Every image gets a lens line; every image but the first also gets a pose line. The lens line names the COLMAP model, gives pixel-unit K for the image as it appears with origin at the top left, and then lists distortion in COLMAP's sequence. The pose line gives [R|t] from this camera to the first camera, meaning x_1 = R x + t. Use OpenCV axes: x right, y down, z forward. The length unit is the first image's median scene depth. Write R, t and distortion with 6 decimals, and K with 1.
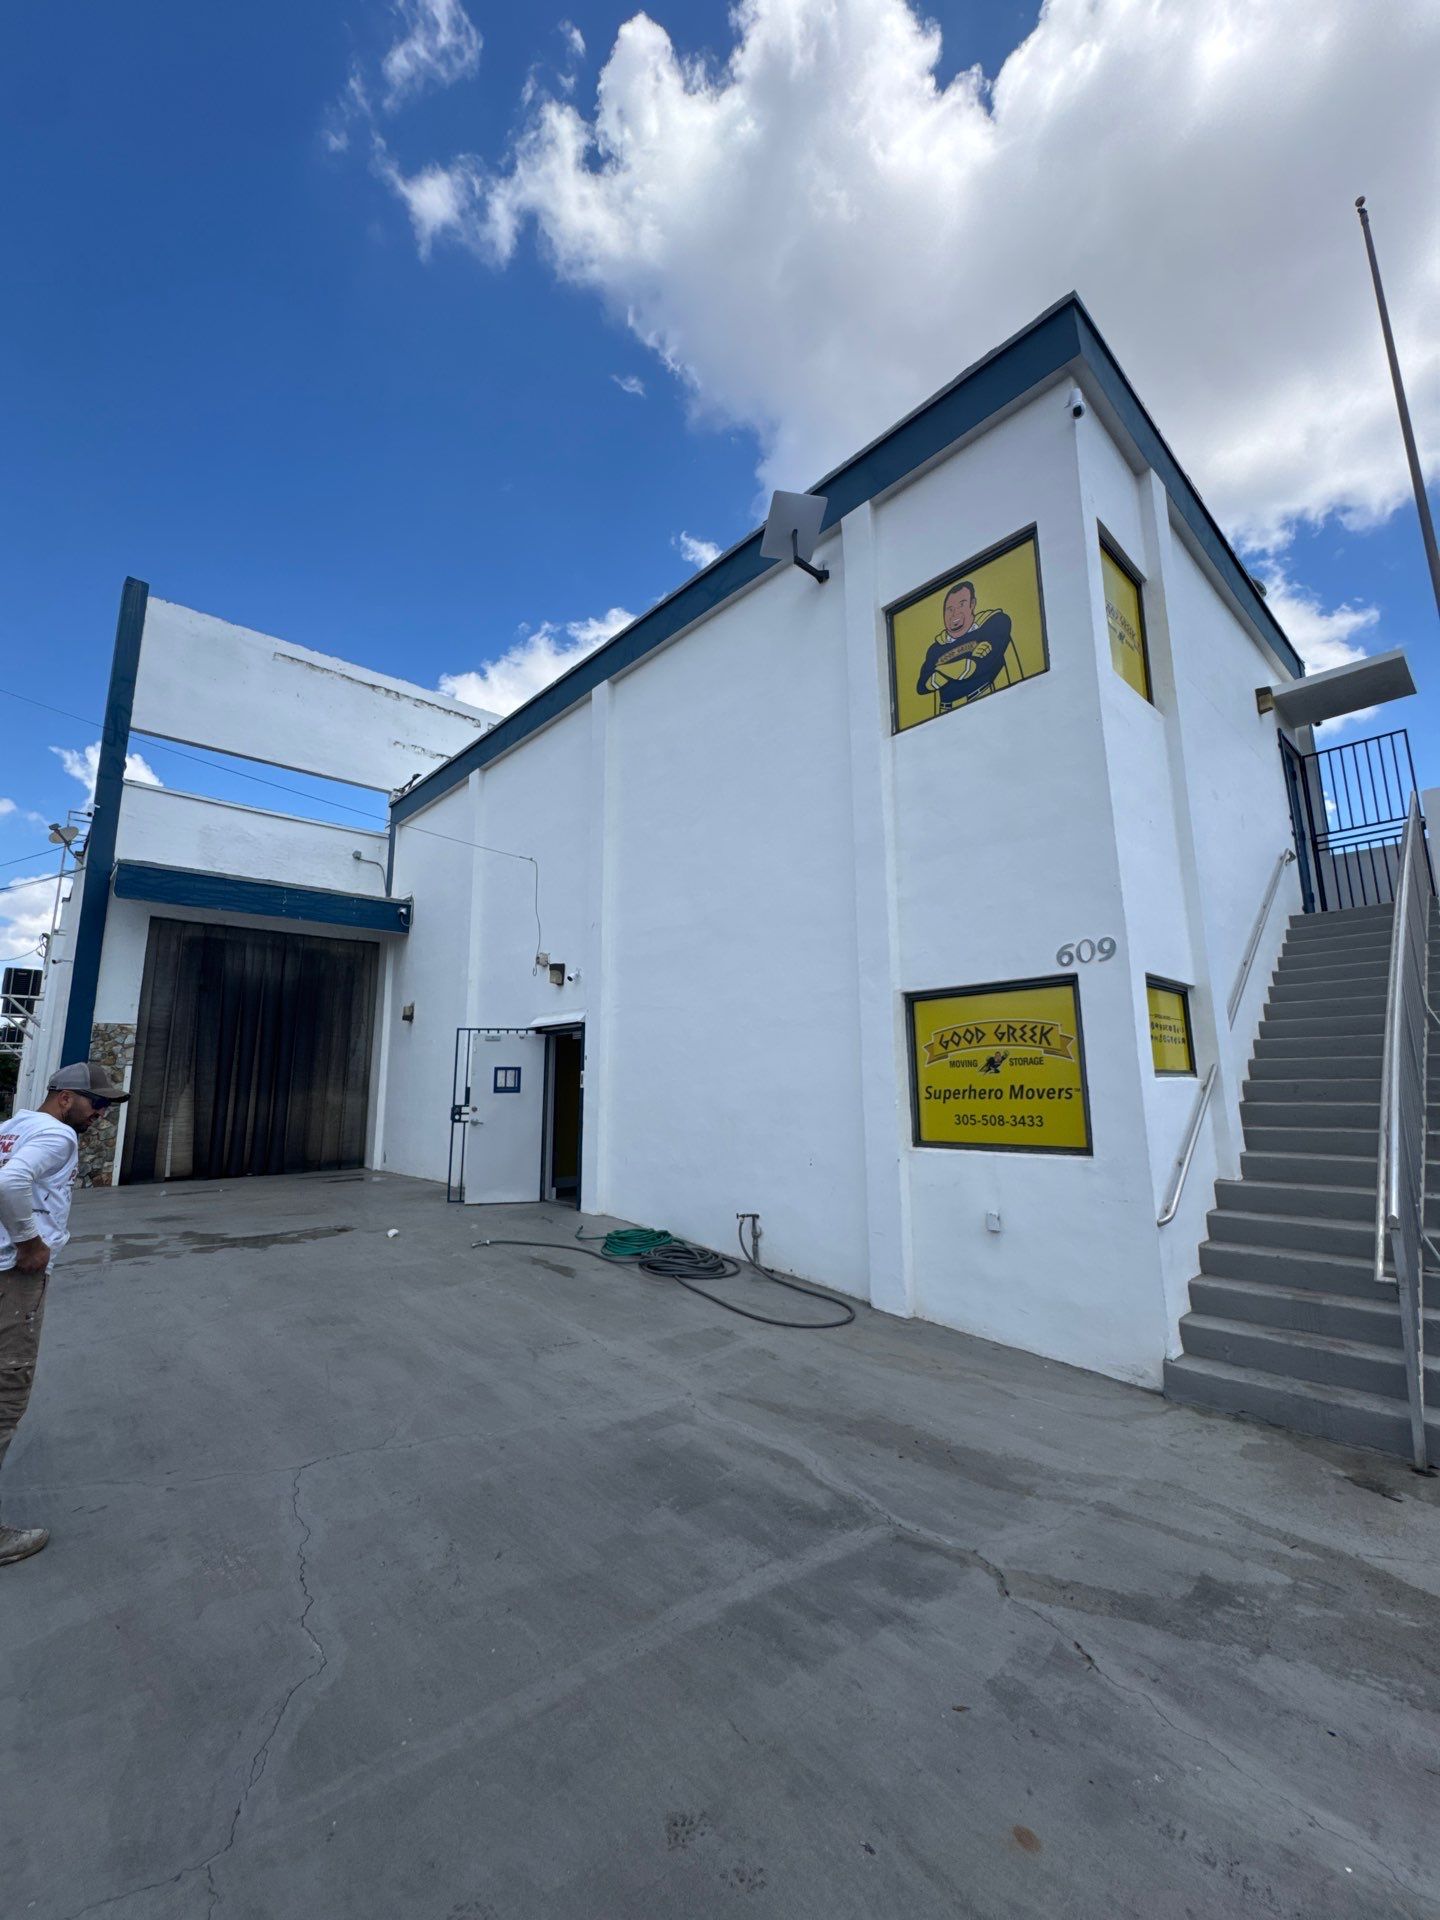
lens RADIAL K [[766.2, 0, 720.0], [0, 766.2, 960.0], [0, 0, 1]] dist [-0.001336, -0.000120]
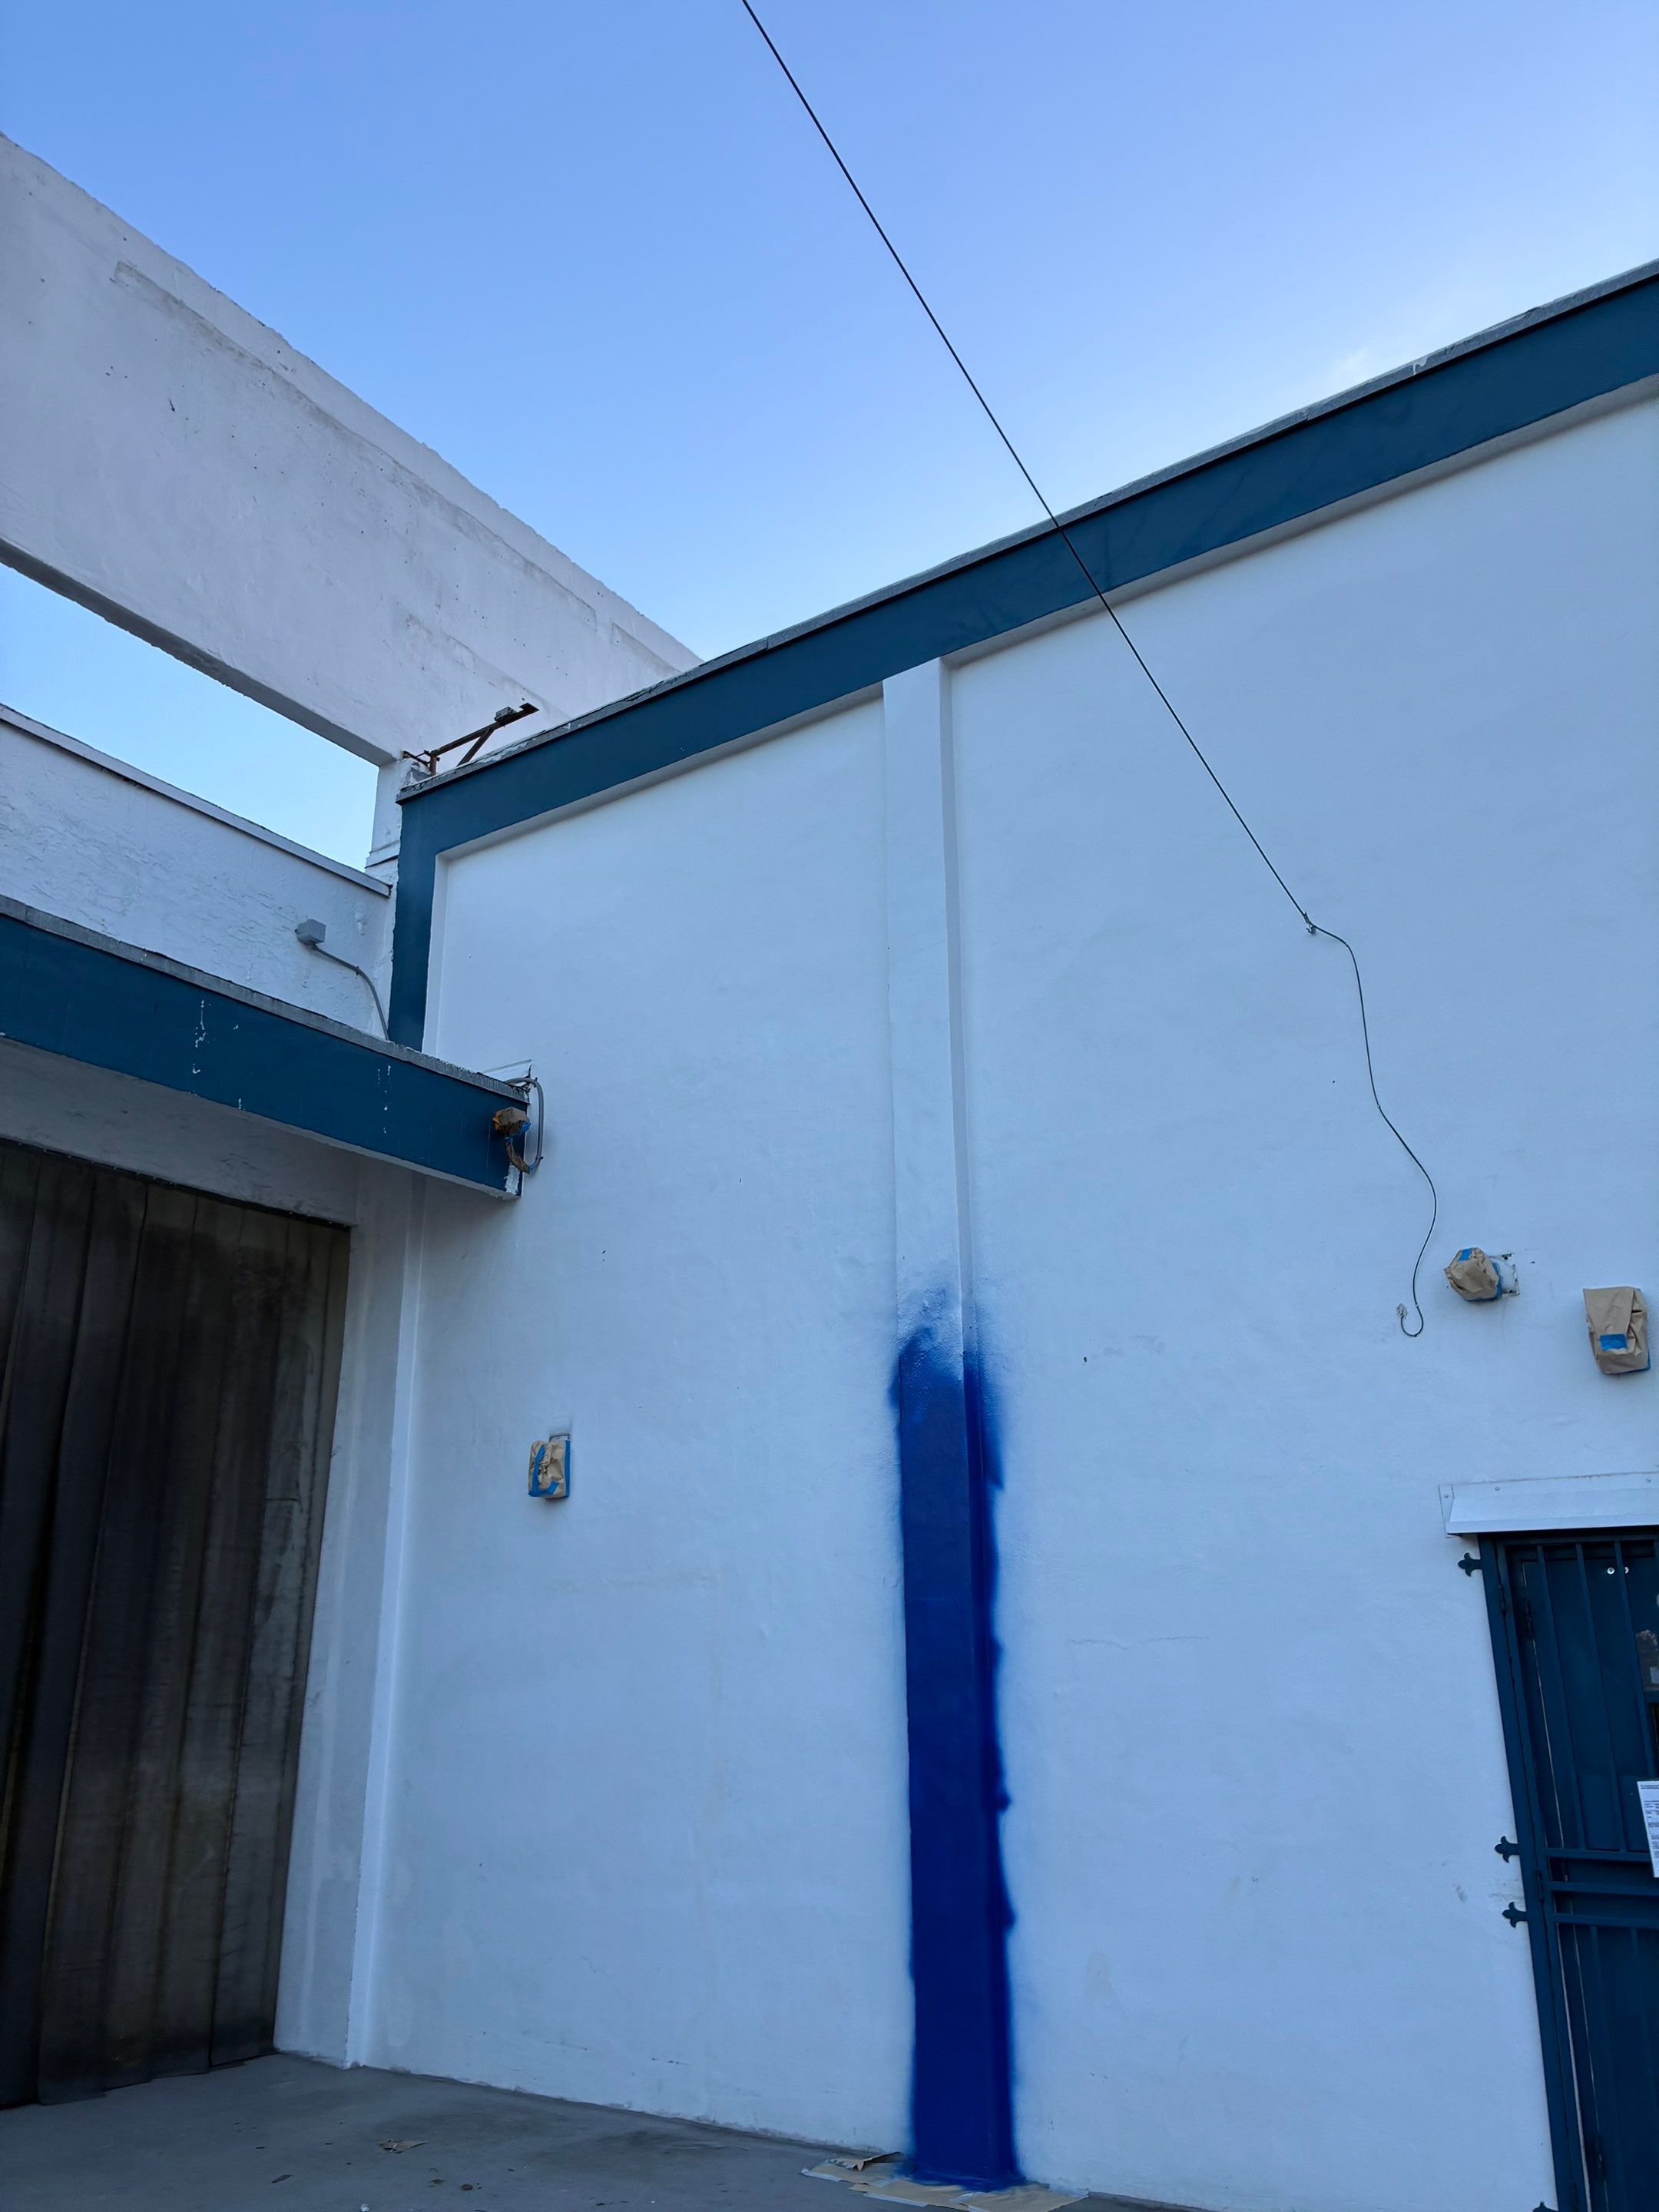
lens RADIAL K [[1696.8, 0, 791.4], [0, 1696.8, 1114.1], [0, 0, 1]] dist [0.074141, -0.079848]
pose [[0.979098, 0.070626, 0.190734, -0.489385], [-0.039825, 0.986193, -0.160738, 0.041655], [-0.199452, 0.149783, 0.968392, 0.375695]]
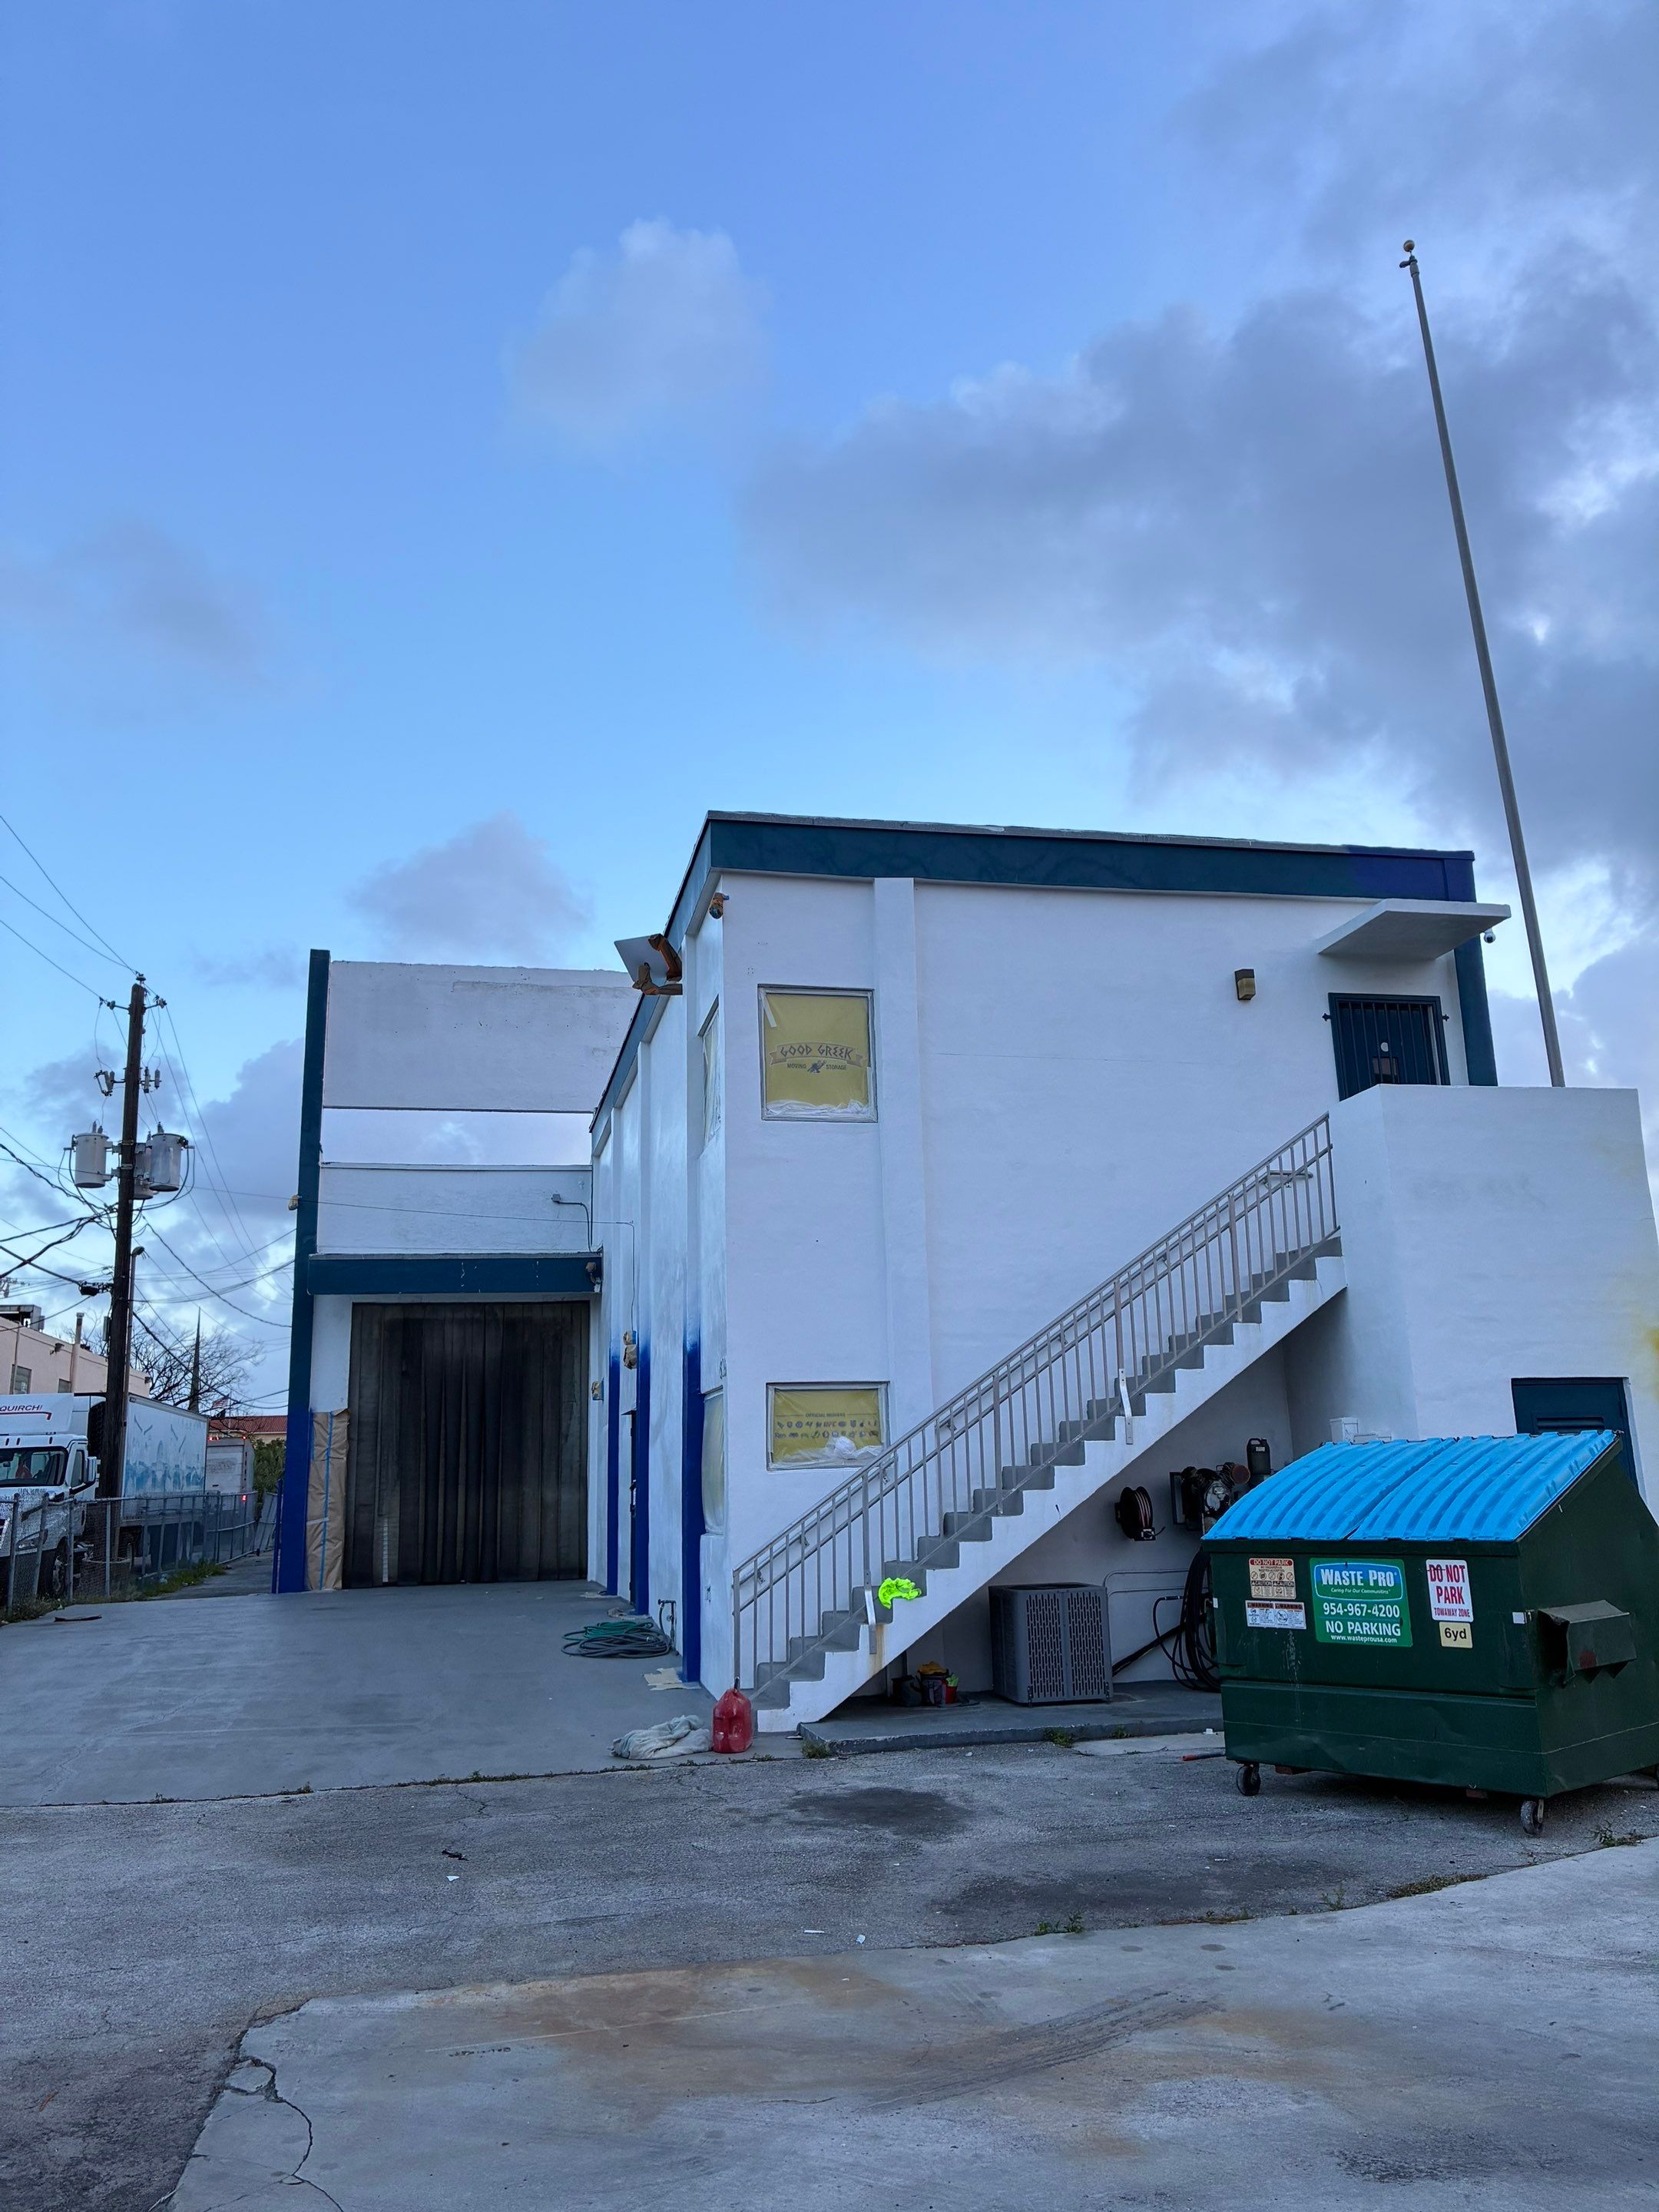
lens RADIAL K [[1657.5, 0, 827.4], [0, 1657.5, 1091.1], [0, 0, 1]] dist [0.039904, -0.062159]
pose [[0.864699, -0.129625, -0.485276, 0.803230], [0.102931, 0.991353, -0.081397, -0.089337], [0.491630, 0.020434, 0.870564, -0.513015]]
